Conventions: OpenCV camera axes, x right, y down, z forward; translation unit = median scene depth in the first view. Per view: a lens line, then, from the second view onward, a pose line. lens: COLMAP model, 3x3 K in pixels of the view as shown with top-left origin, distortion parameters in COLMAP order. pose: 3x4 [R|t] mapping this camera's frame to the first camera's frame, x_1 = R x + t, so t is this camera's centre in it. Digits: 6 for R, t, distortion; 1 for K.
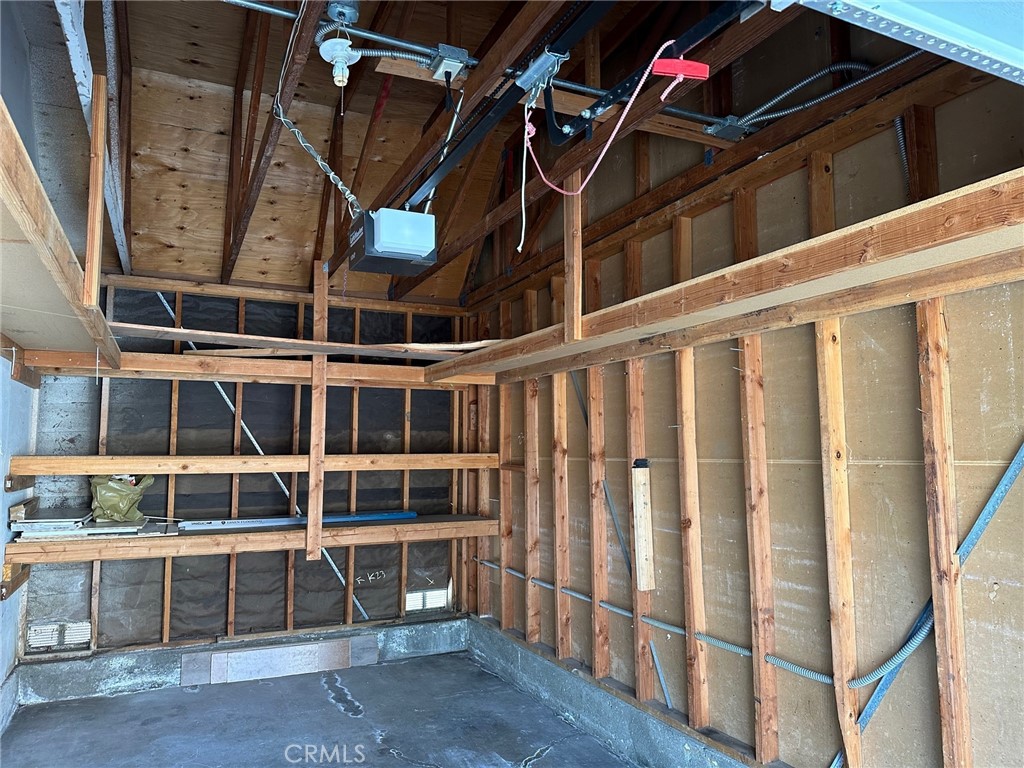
lens RADIAL K [[726.0, 0, 501.8], [0, 726.0, 381.8], [0, 0, 1]] dist [0.050839, -0.041934]
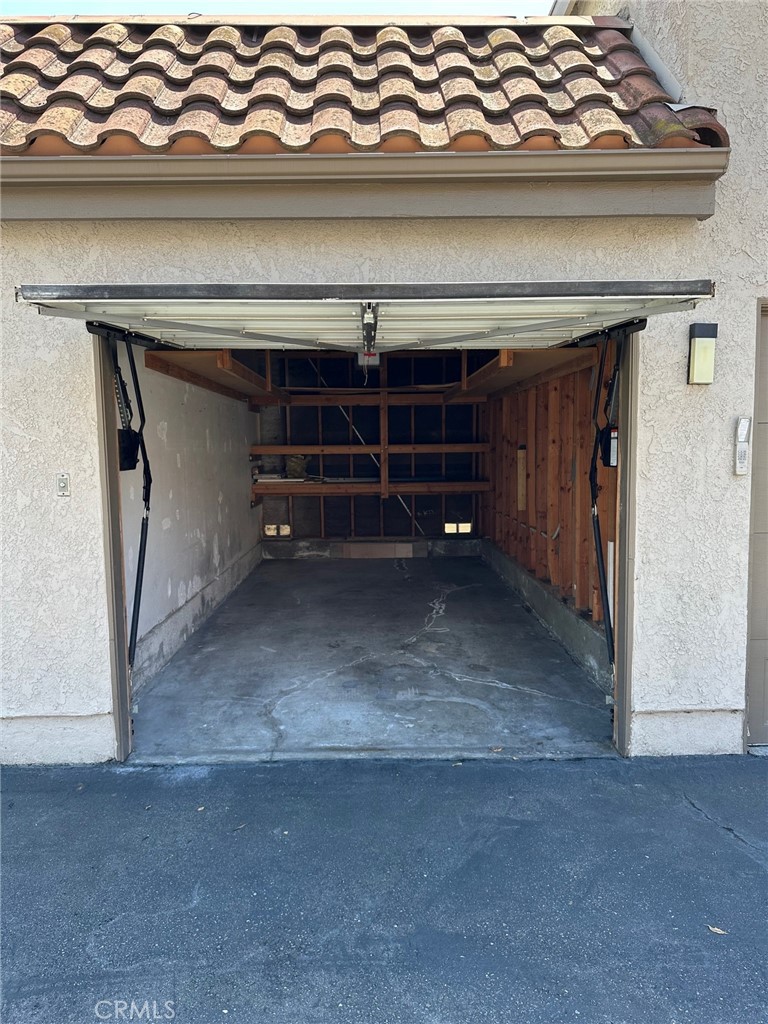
lens RADIAL K [[726.0, 0, 388.8], [0, 726.0, 508.4], [0, 0, 1]] dist [0.050839, -0.041934]
pose [[0.920031, 0.028756, -0.390789, 0.490451], [0.045674, 0.982636, 0.179837, -0.074721], [0.389174, -0.183304, 0.902742, -0.721843]]
